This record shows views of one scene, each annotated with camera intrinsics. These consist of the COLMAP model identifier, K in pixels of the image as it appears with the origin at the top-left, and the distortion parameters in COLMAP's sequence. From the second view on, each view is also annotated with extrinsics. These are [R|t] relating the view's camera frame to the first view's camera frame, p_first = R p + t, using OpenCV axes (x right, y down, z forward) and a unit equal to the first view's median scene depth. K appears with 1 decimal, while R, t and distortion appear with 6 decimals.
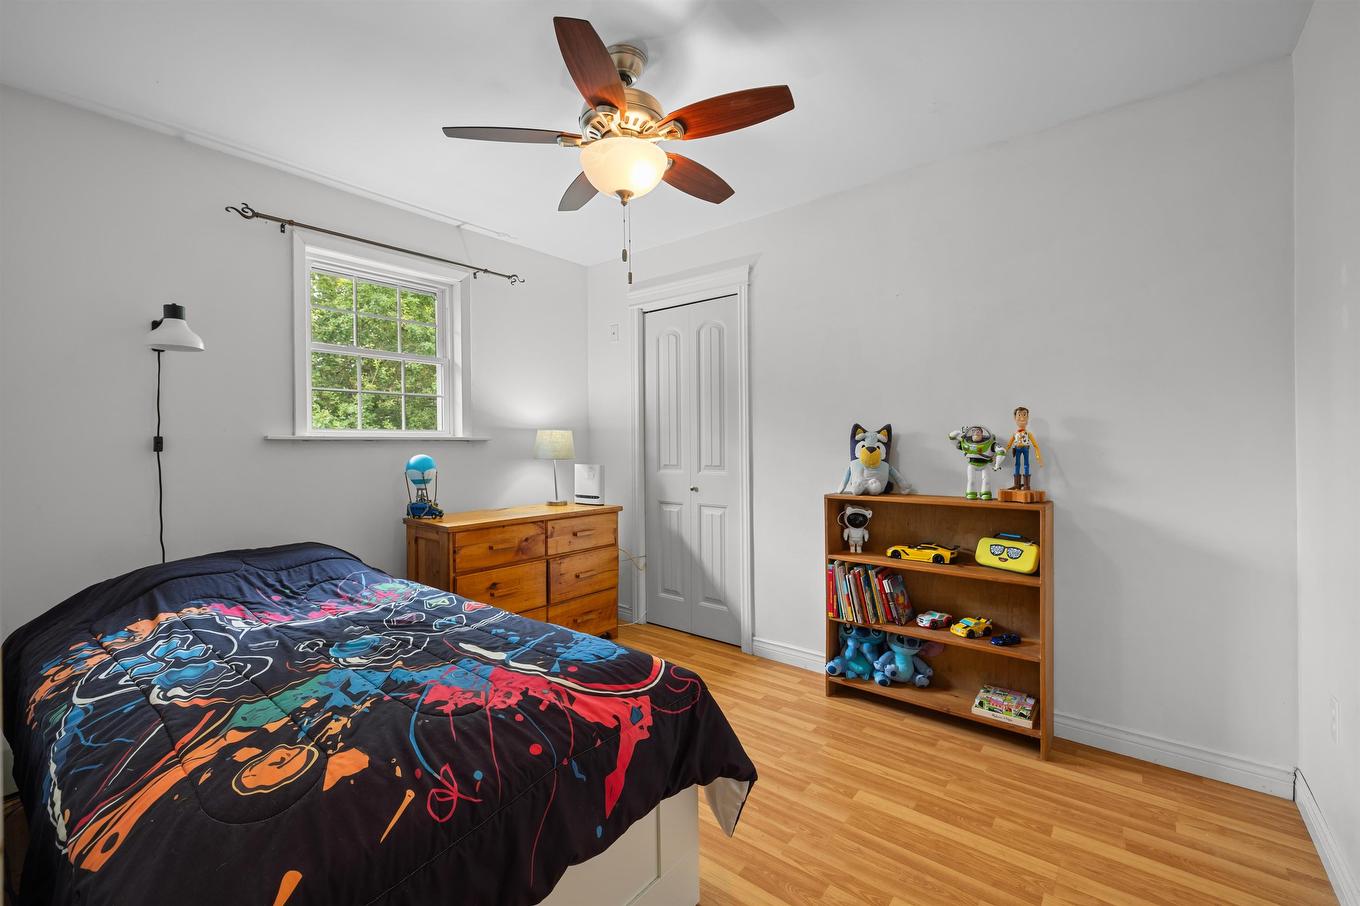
lens RADIAL K [[577.1, 0, 673.1], [0, 577.1, 444.2], [0, 0, 1]] dist [0.002667, 0.000253]
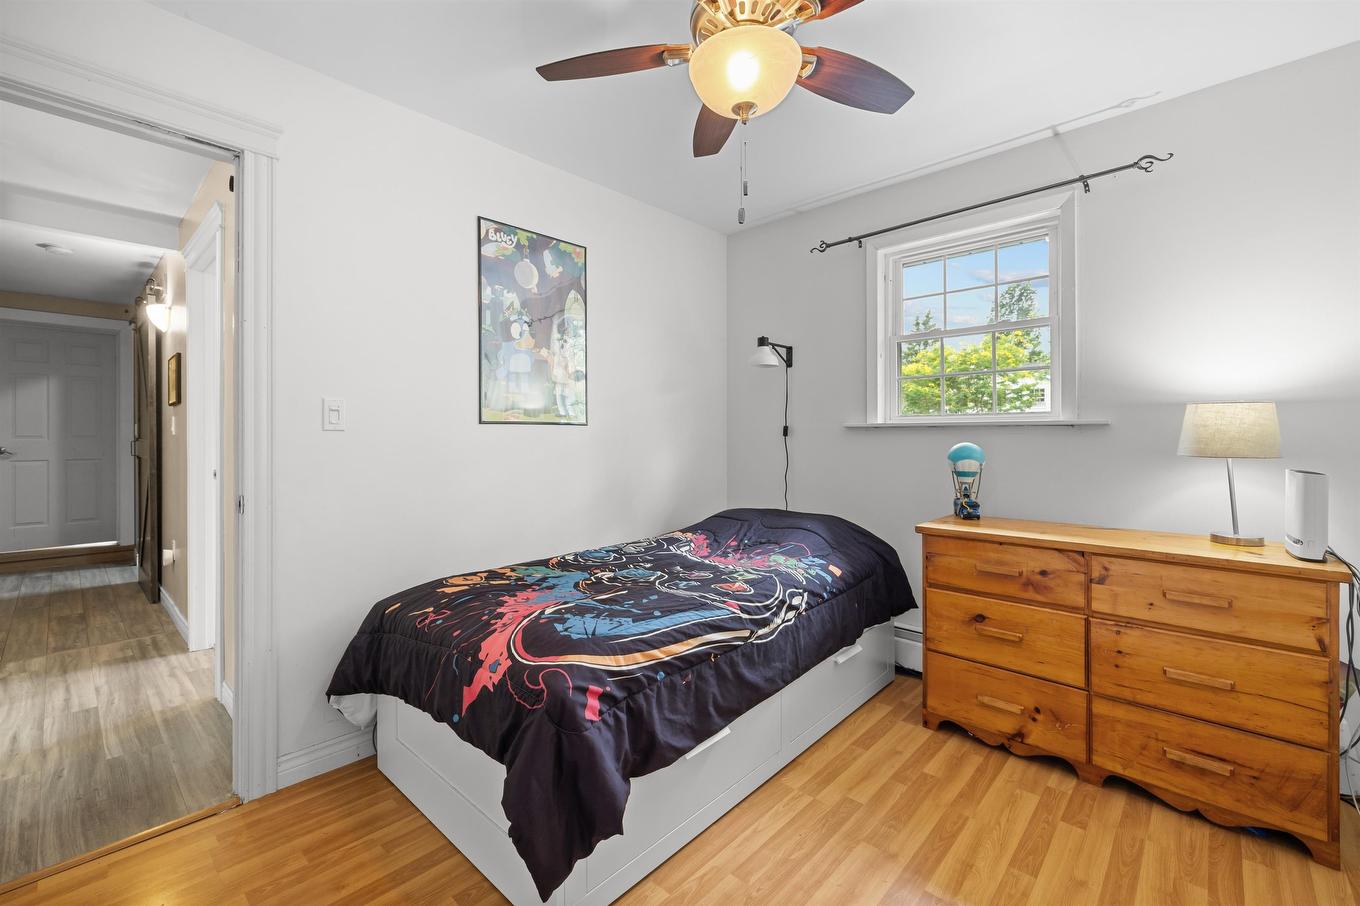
lens RADIAL K [[577.1, 0, 673.1], [0, 577.1, 444.2], [0, 0, 1]] dist [0.002667, 0.000253]
pose [[-0.074757, 0.015169, -0.997086, 0.449789], [-0.002498, 0.999878, 0.015399, 0.008025], [0.997199, 0.003642, -0.074710, 0.634822]]
